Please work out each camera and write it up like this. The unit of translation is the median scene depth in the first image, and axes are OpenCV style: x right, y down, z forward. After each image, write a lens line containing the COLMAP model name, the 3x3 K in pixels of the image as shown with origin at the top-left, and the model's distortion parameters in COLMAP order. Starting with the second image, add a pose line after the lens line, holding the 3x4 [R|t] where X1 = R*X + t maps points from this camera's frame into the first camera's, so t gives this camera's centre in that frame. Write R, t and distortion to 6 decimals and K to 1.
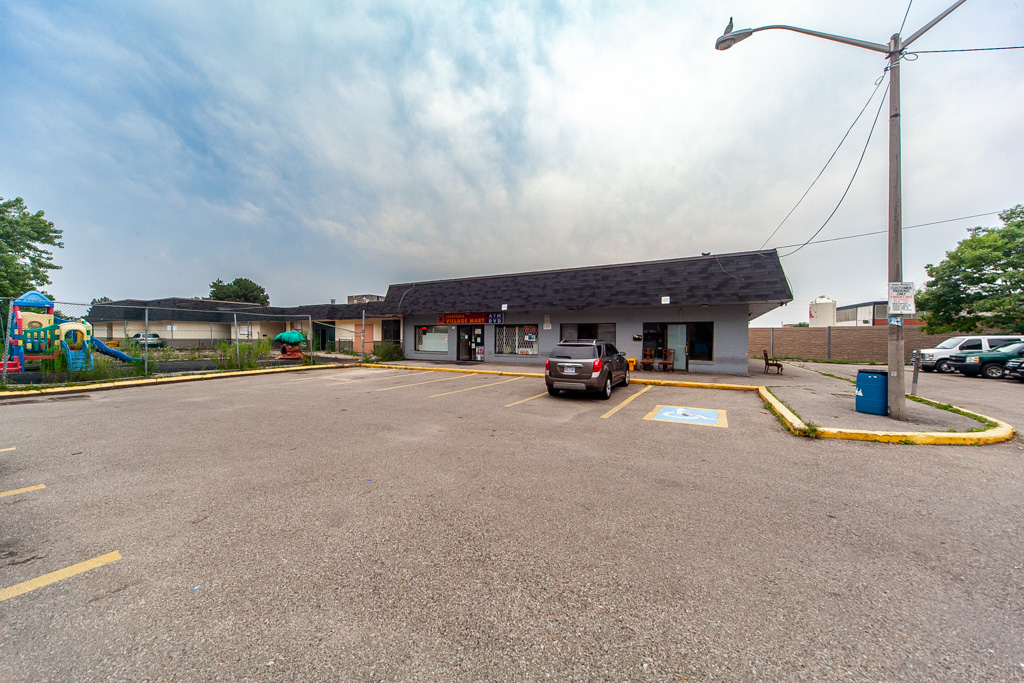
lens RADIAL K [[362.7, 0, 507.7], [0, 362.7, 340.1], [0, 0, 1]] dist [0.001817, -0.000389]
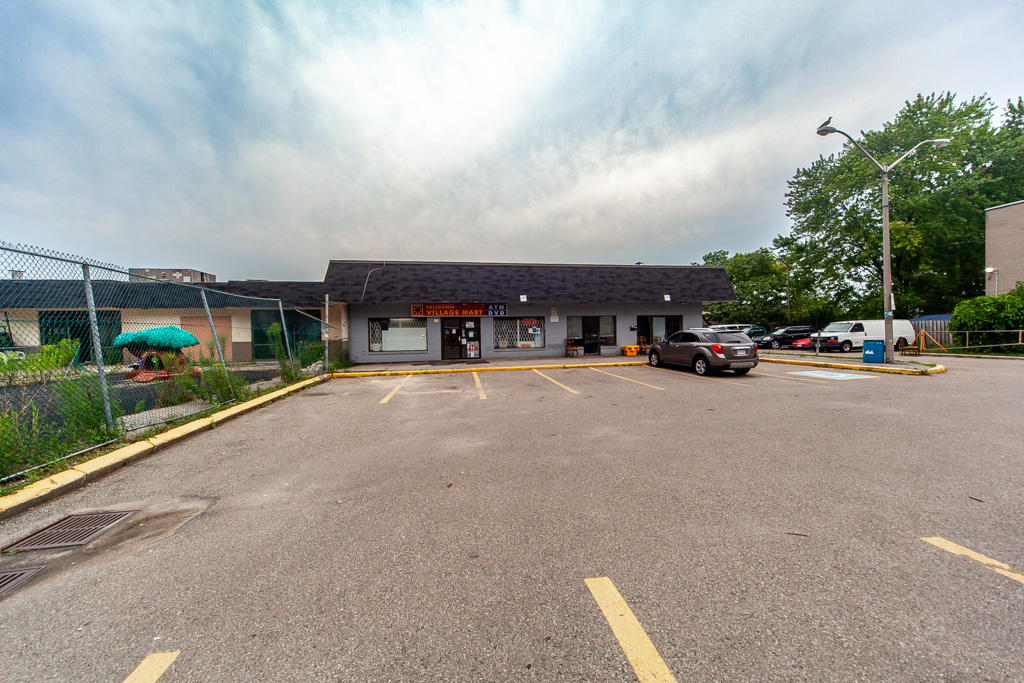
lens RADIAL K [[362.7, 0, 503.0], [0, 362.7, 337.9], [0, 0, 1]] dist [0.001817, -0.000389]
pose [[0.773313, -0.029124, 0.633355, -0.583791], [0.026618, 0.999555, 0.013464, -0.001609], [-0.633465, 0.006447, 0.773744, 0.273390]]
